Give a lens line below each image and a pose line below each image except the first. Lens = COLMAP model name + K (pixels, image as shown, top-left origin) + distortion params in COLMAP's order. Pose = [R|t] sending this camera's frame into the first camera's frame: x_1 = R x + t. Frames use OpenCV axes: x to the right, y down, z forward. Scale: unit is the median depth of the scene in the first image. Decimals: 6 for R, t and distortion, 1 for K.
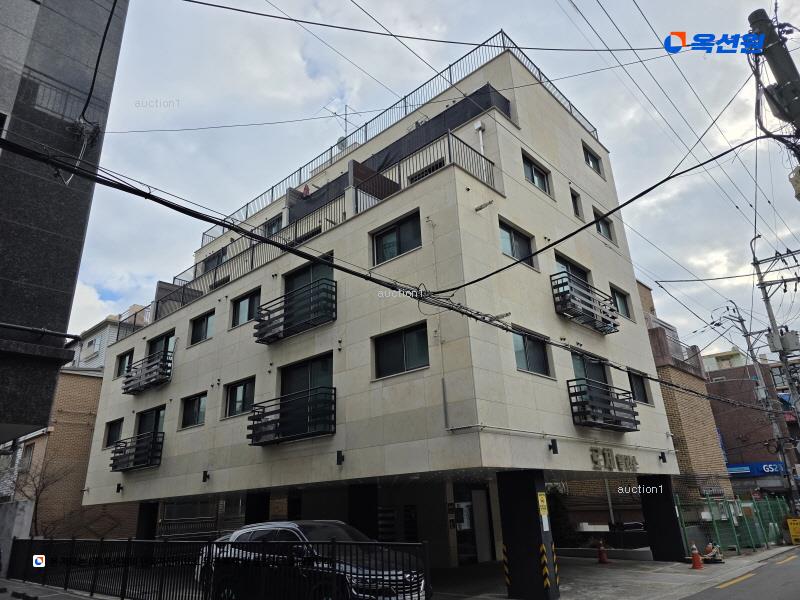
lens RADIAL K [[537.0, 0, 400.0], [0, 537.0, 300.0], [0, 0, 1]] dist [-0.000722, -0.000206]
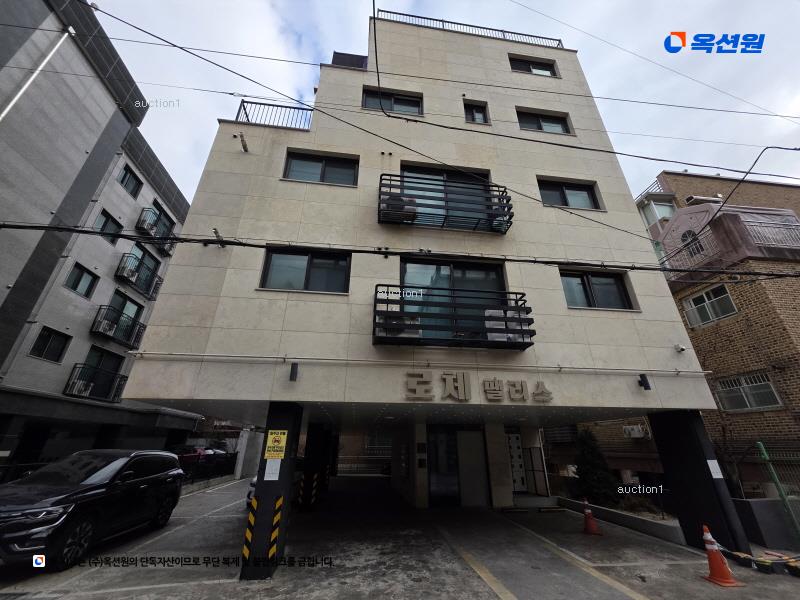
lens RADIAL K [[314.9, 0, 400.0], [0, 314.9, 300.0], [0, 0, 1]] dist [0.001561, 0.000119]
pose [[0.776641, -0.219664, -0.590404, 0.509927], [0.195827, 0.974985, -0.105151, 0.177955], [0.598733, -0.033953, 0.800229, 0.517352]]
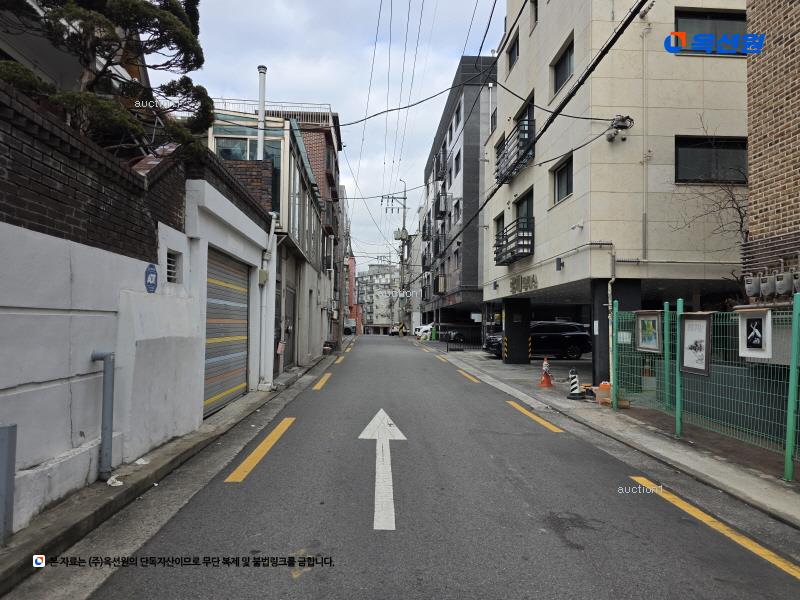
lens RADIAL K [[537.0, 0, 400.0], [0, 537.0, 300.0], [0, 0, 1]] dist [-0.000722, -0.000206]
pose [[-0.691930, 0.006467, -0.721935, 2.206412], [0.289421, 0.918578, -0.269164, 0.903963], [0.661413, -0.395186, -0.637464, 2.412647]]
